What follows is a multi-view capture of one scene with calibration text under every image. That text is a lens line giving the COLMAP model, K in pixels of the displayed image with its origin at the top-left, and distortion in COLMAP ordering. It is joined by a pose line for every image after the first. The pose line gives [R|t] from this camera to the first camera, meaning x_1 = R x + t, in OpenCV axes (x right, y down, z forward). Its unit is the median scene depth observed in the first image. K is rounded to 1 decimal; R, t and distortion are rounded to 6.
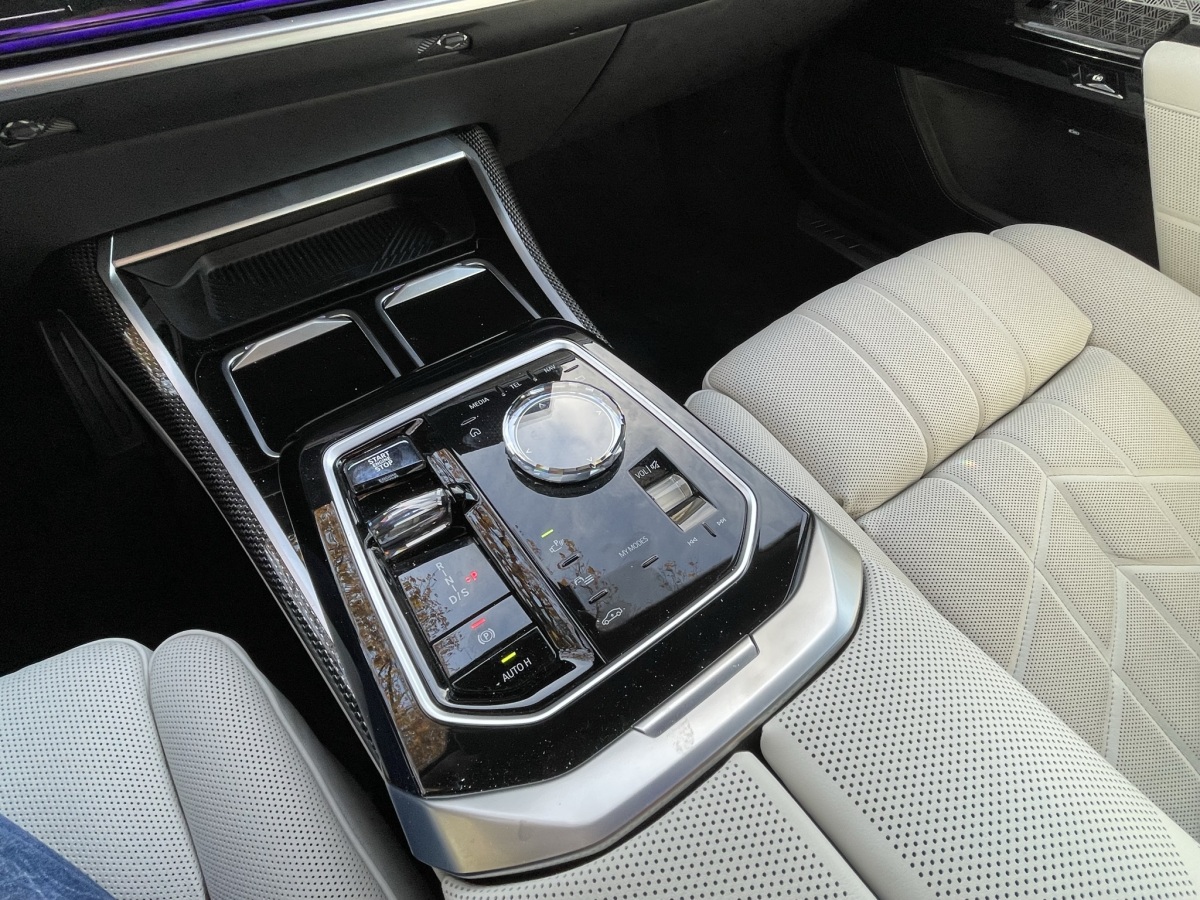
lens RADIAL K [[617.6, 0, 593.6], [0, 617.6, 455.0], [0, 0, 1]] dist [-0.003194, -0.001746]
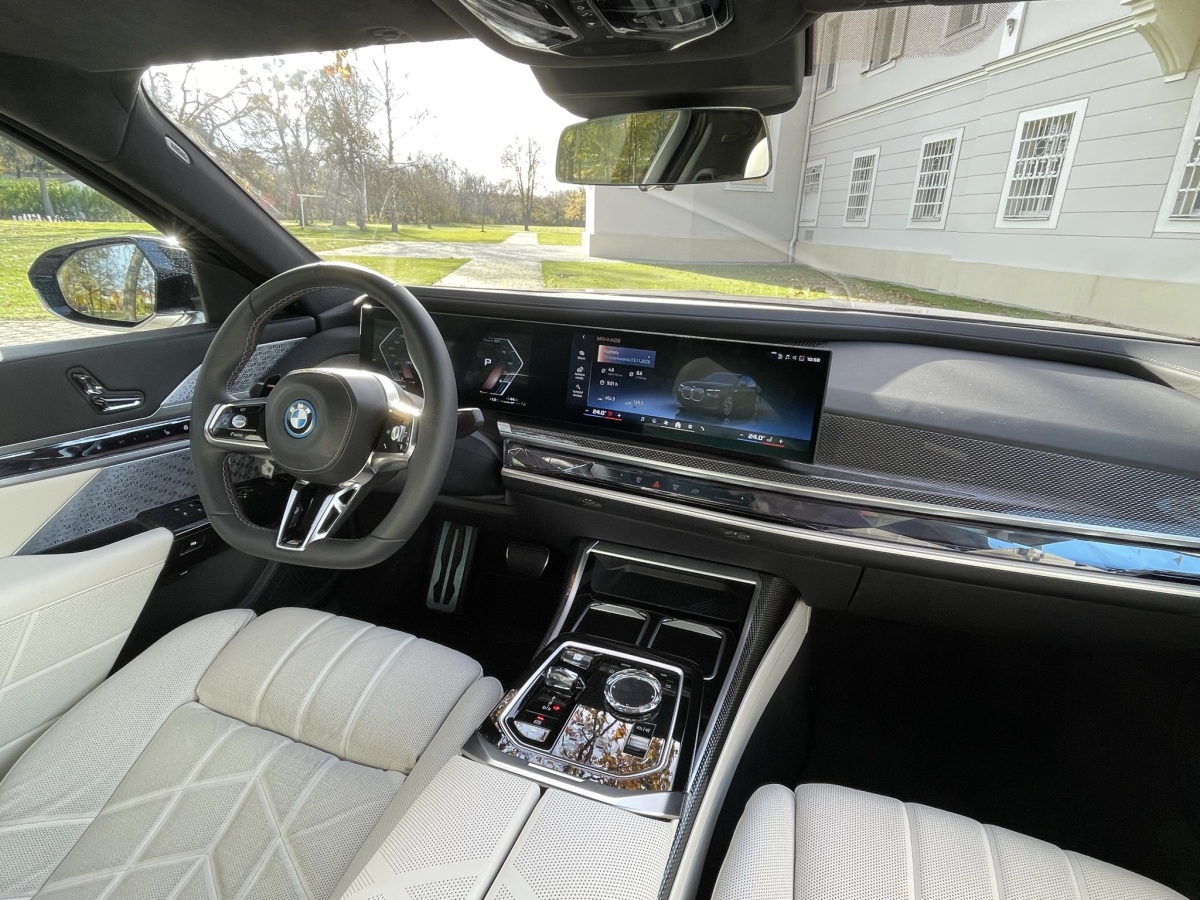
lens RADIAL K [[637.0, 0, 604.7], [0, 637.0, 449.3], [0, 0, 1]] dist [-0.000532, -0.000994]
pose [[0.568857, 0.279636, -0.773437, 0.905423], [-0.667750, 0.706031, -0.235859, -0.031350], [0.480116, 0.650633, 0.588358, -0.586524]]
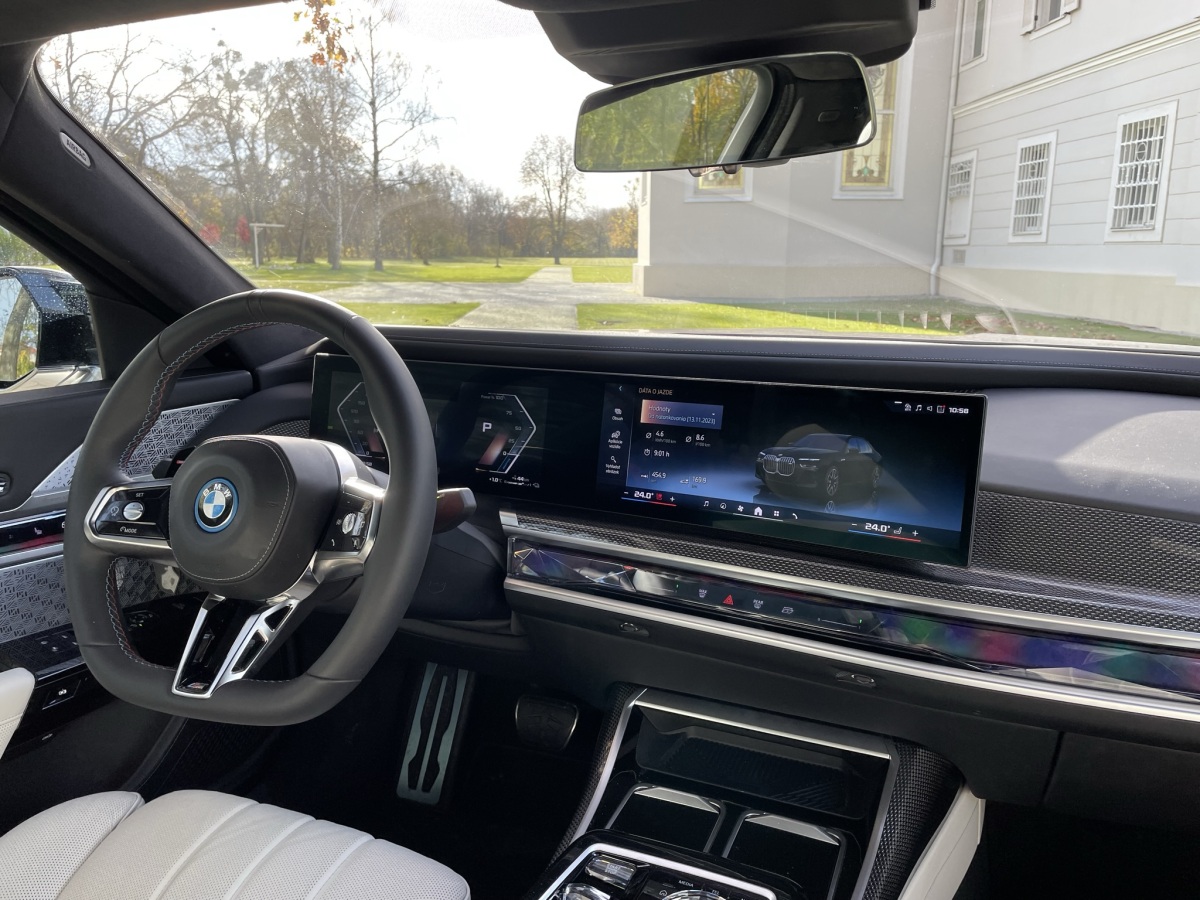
lens RADIAL K [[910.6, 0, 601.6], [0, 910.6, 445.3], [0, 0, 1]] dist [0.074948, -0.088020]
pose [[0.511307, 0.166715, -0.843073, 0.916655], [-0.680065, 0.678270, -0.278320, -0.034454], [0.525431, 0.715651, 0.460181, -0.529681]]
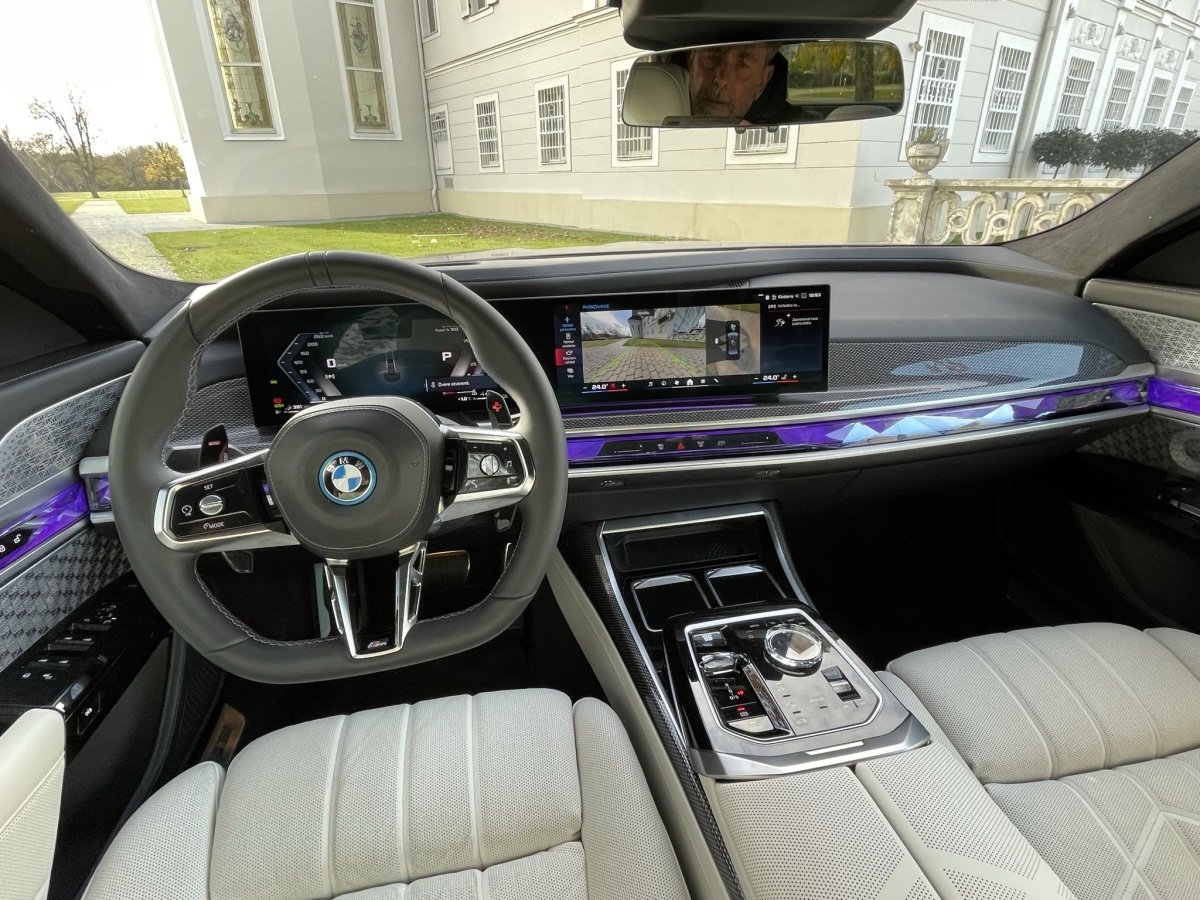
lens RADIAL K [[617.6, 0, 601.4], [0, 617.6, 450.0], [0, 0, 1]] dist [-0.003194, -0.001746]
pose [[0.910914, 0.140882, -0.387798, 0.052447], [-0.309056, 0.855674, -0.415099, 0.318437], [0.273348, 0.497971, 0.822986, -0.869386]]
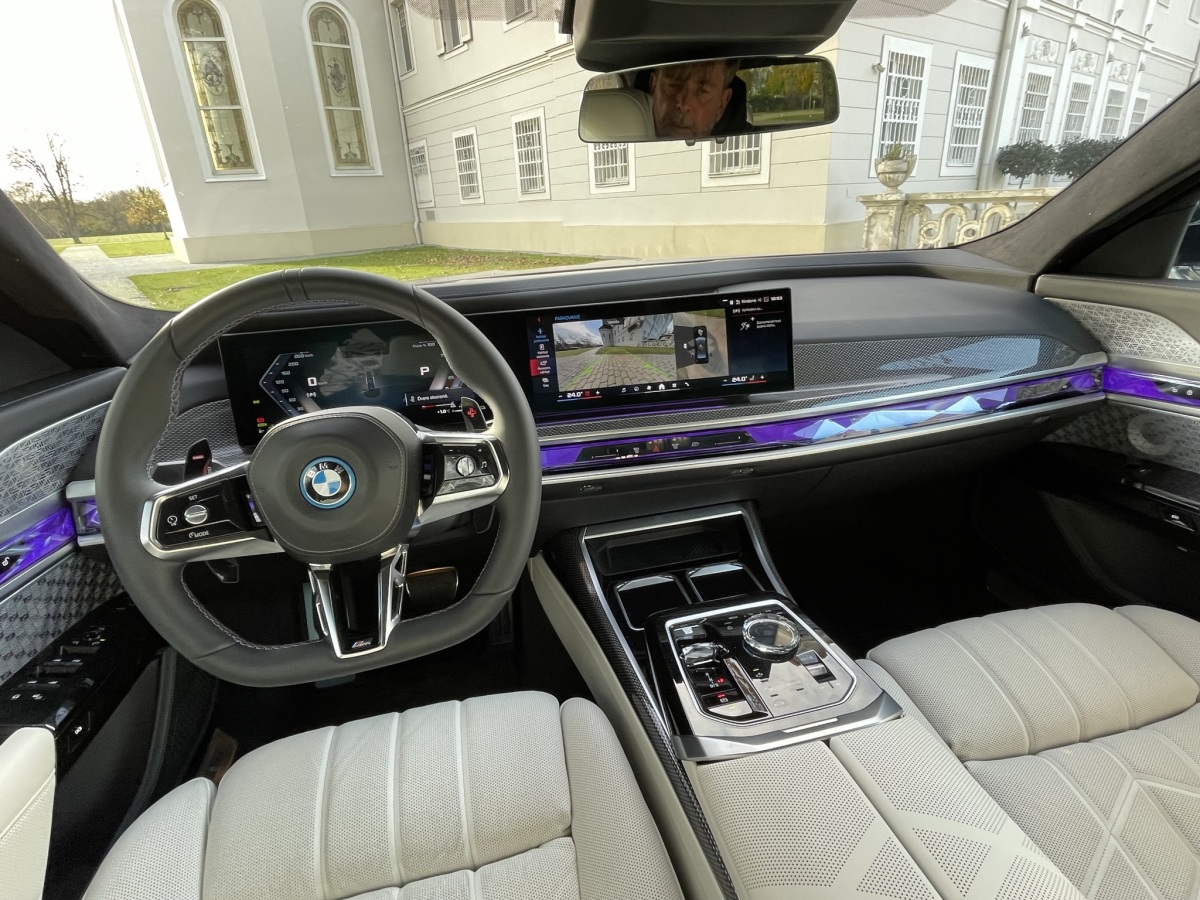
lens RADIAL K [[617.6, 0, 601.9], [0, 617.6, 450.6], [0, 0, 1]] dist [-0.003194, -0.001746]
pose [[0.921722, 0.086990, -0.377971, 0.115720], [-0.265314, 0.852257, -0.450851, 0.373991], [0.282909, 0.515841, 0.808623, -0.874699]]
